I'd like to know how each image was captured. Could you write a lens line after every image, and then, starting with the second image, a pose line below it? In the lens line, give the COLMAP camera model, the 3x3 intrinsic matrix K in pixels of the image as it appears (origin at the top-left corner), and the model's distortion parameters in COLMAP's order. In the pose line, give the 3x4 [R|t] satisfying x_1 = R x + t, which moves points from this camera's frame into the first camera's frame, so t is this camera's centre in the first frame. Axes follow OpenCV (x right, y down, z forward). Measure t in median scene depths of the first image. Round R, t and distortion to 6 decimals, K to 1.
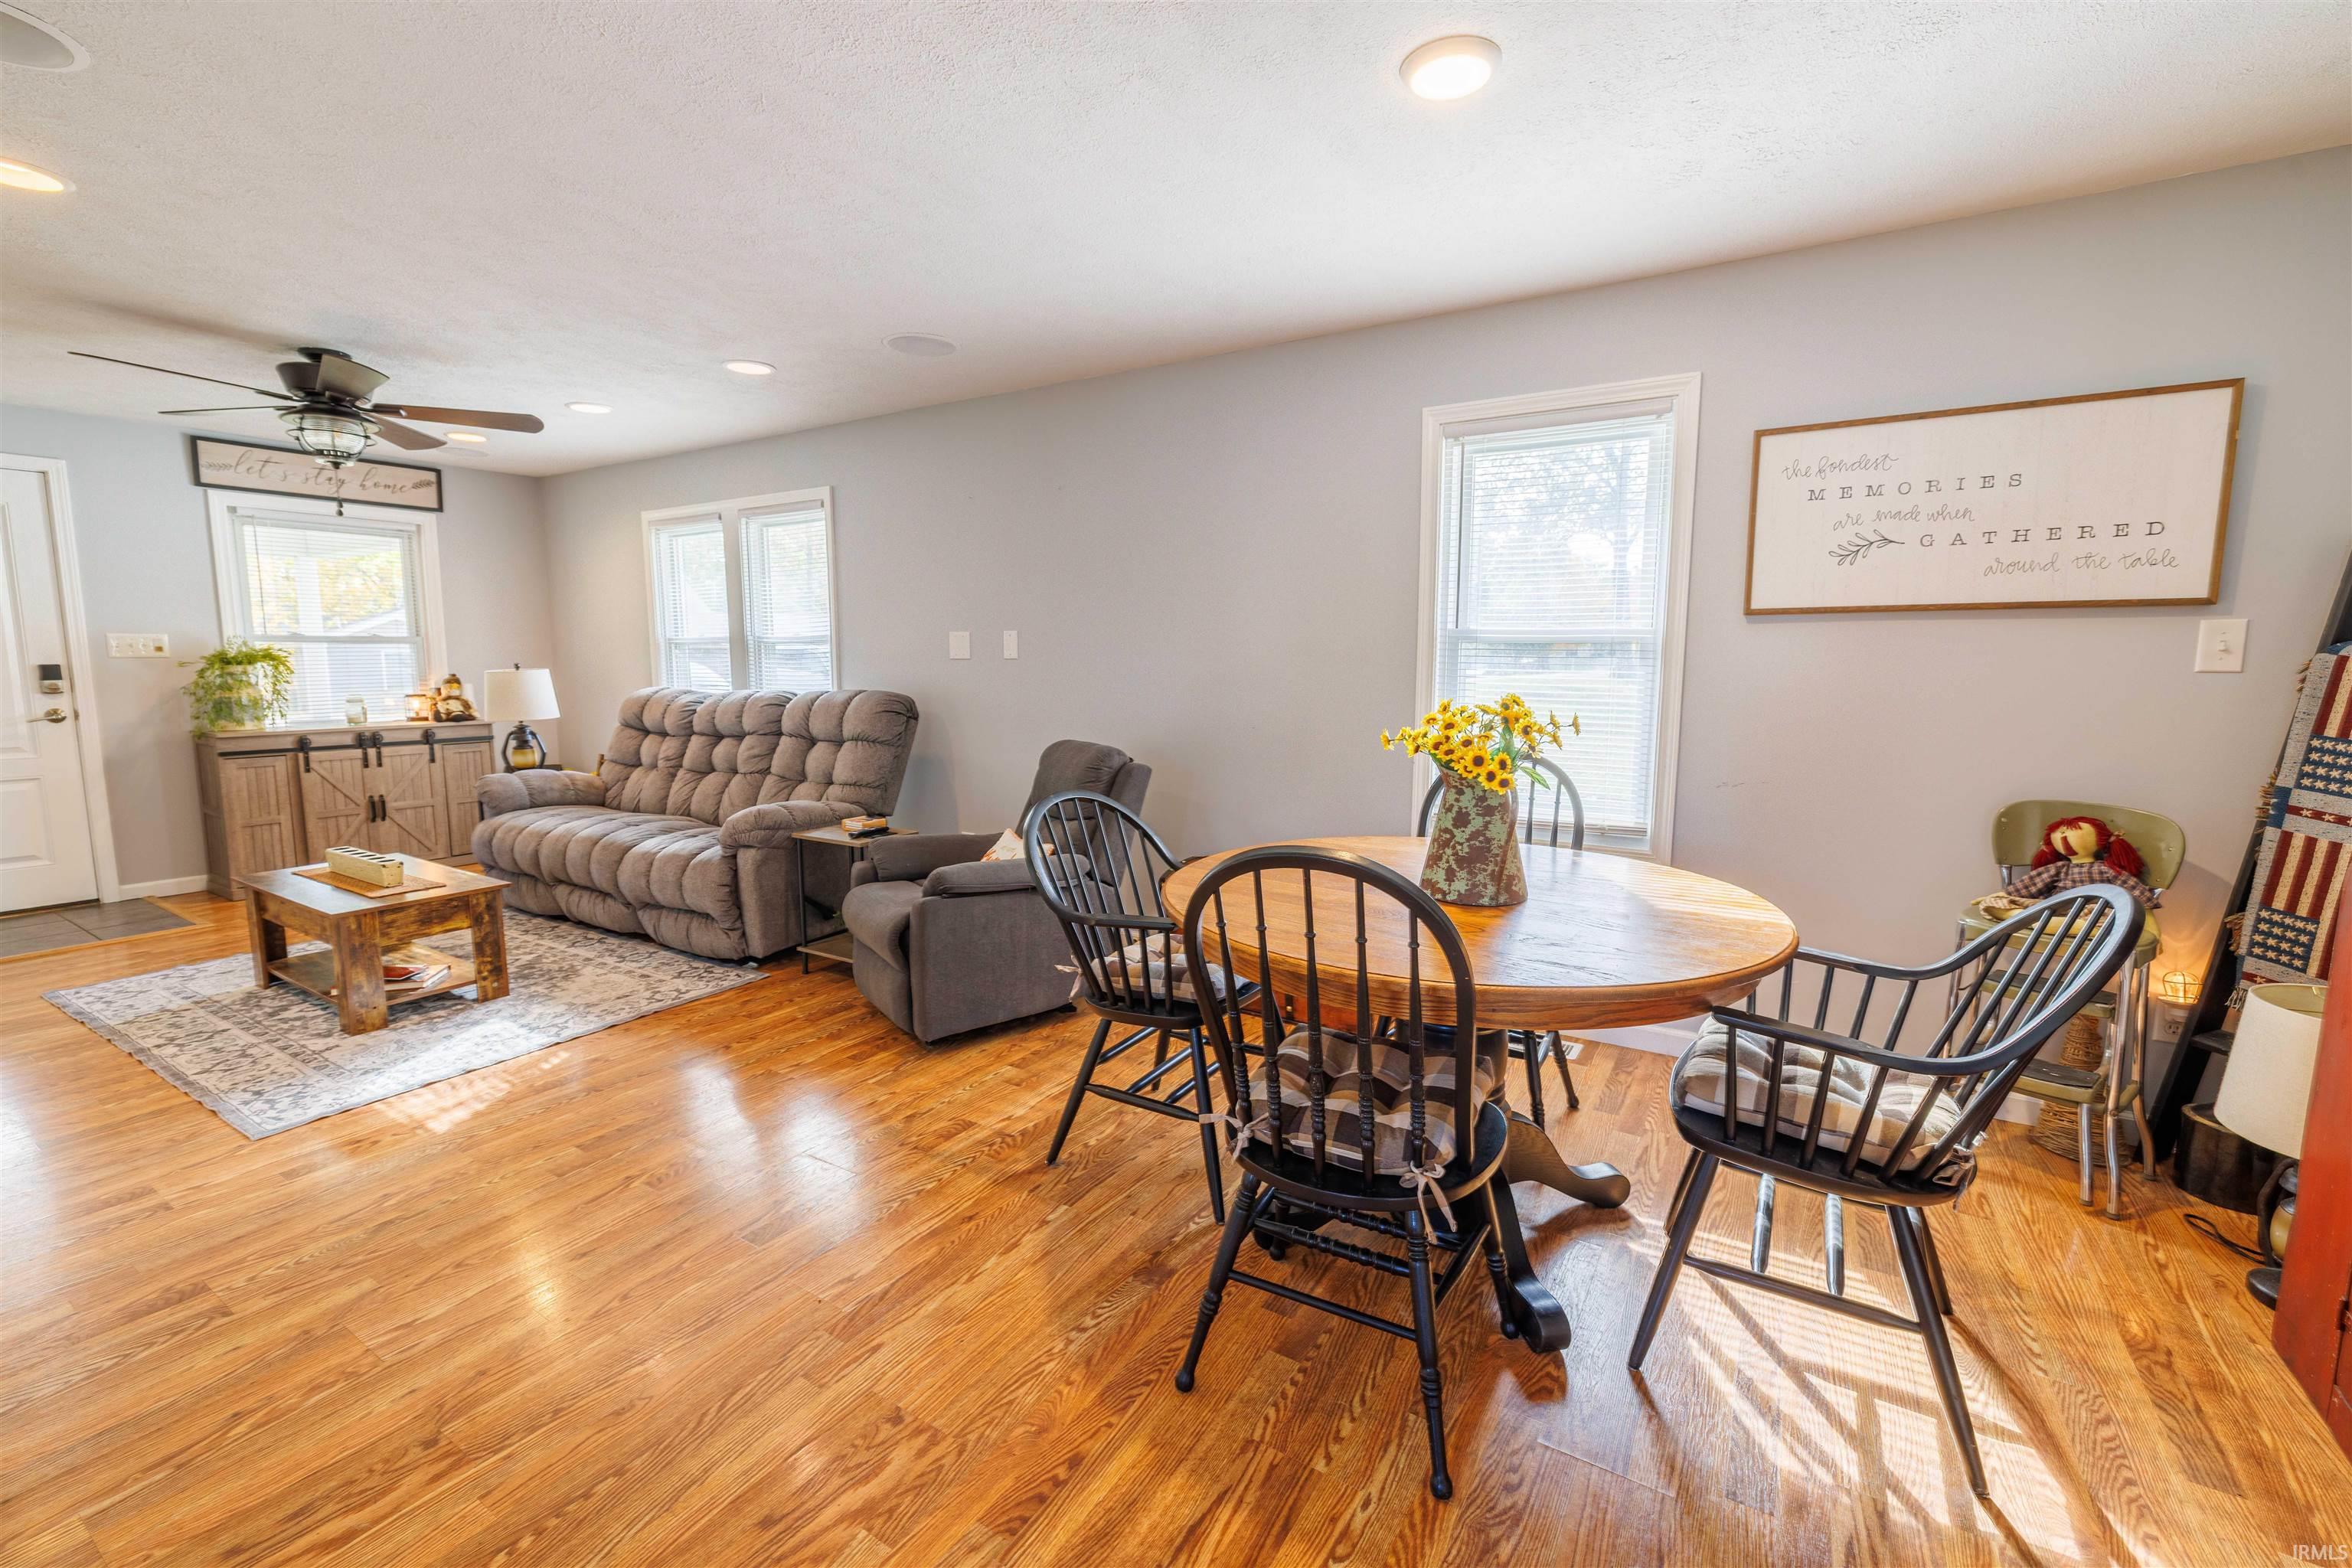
lens RADIAL K [[987.8, 0, 1186.7], [0, 987.8, 776.9], [0, 0, 1]] dist [-0.001805, 0.000406]
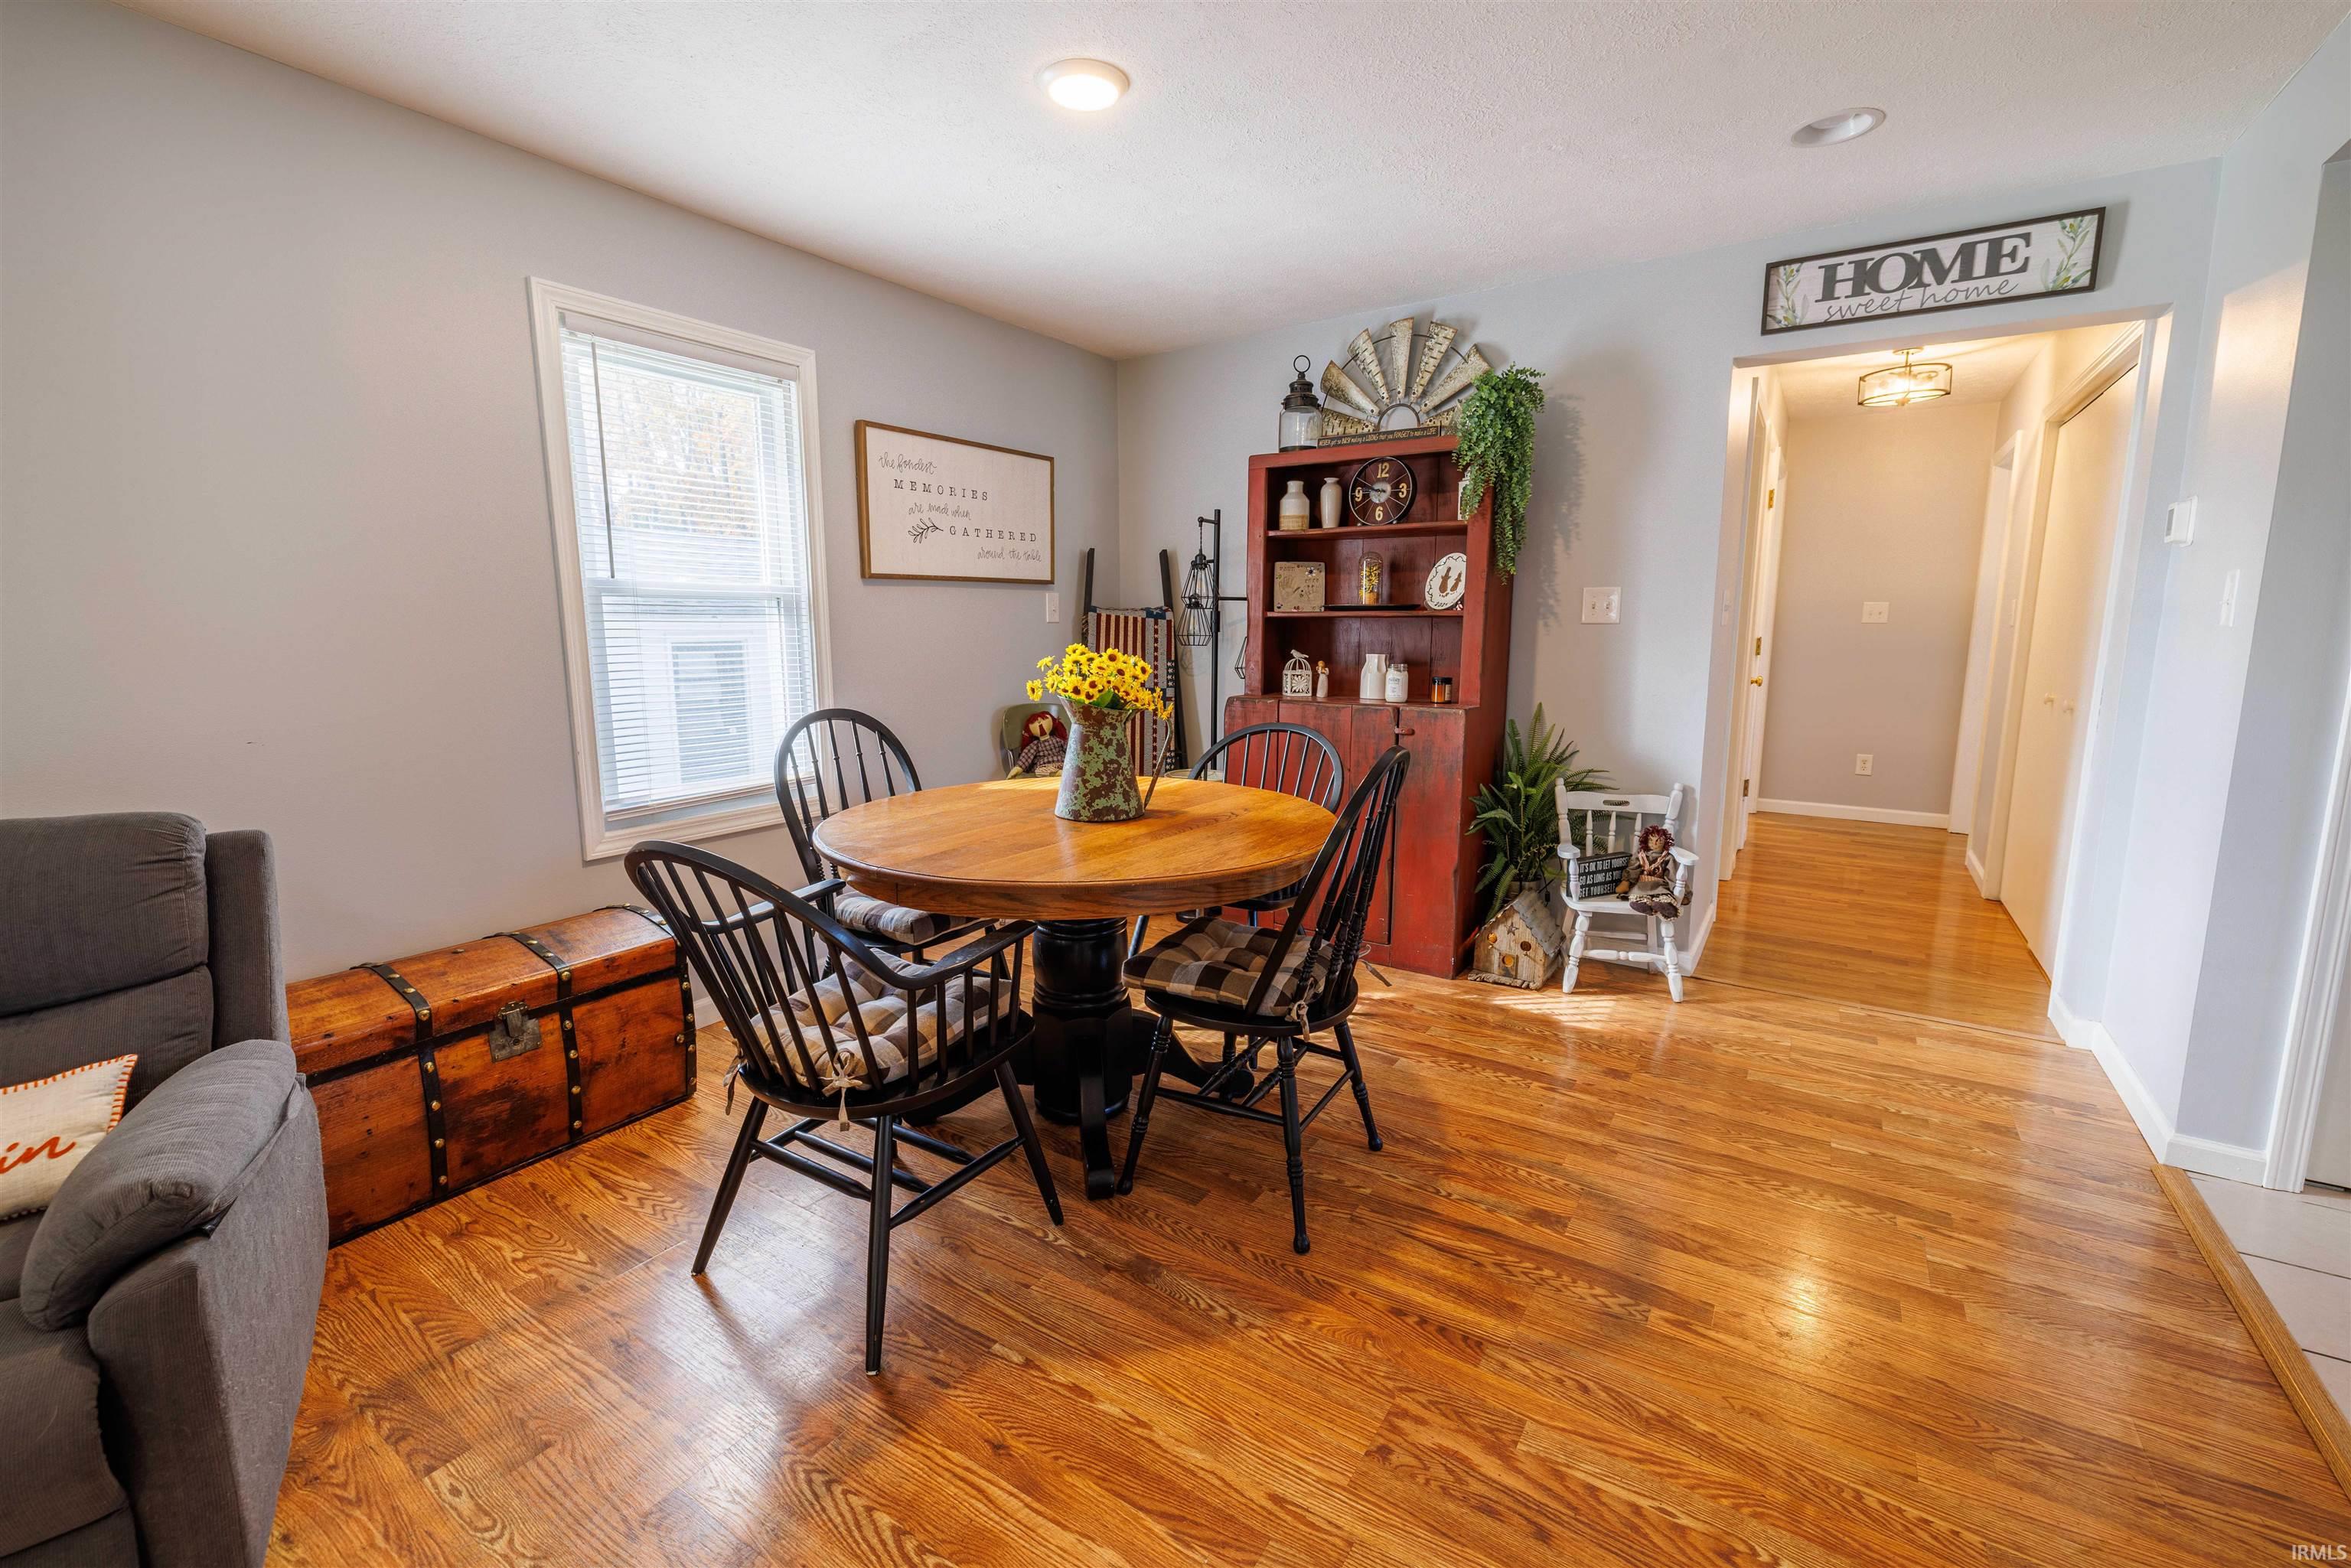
lens RADIAL K [[987.4, 0, 1185.2], [0, 987.4, 771.3], [0, 0, 1]] dist [-0.001805, 0.000406]
pose [[0.010977, -0.156372, 0.987637, -0.704145], [0.120648, 0.980688, 0.153931, -0.082453], [-0.992635, 0.117467, 0.029631, 0.692418]]
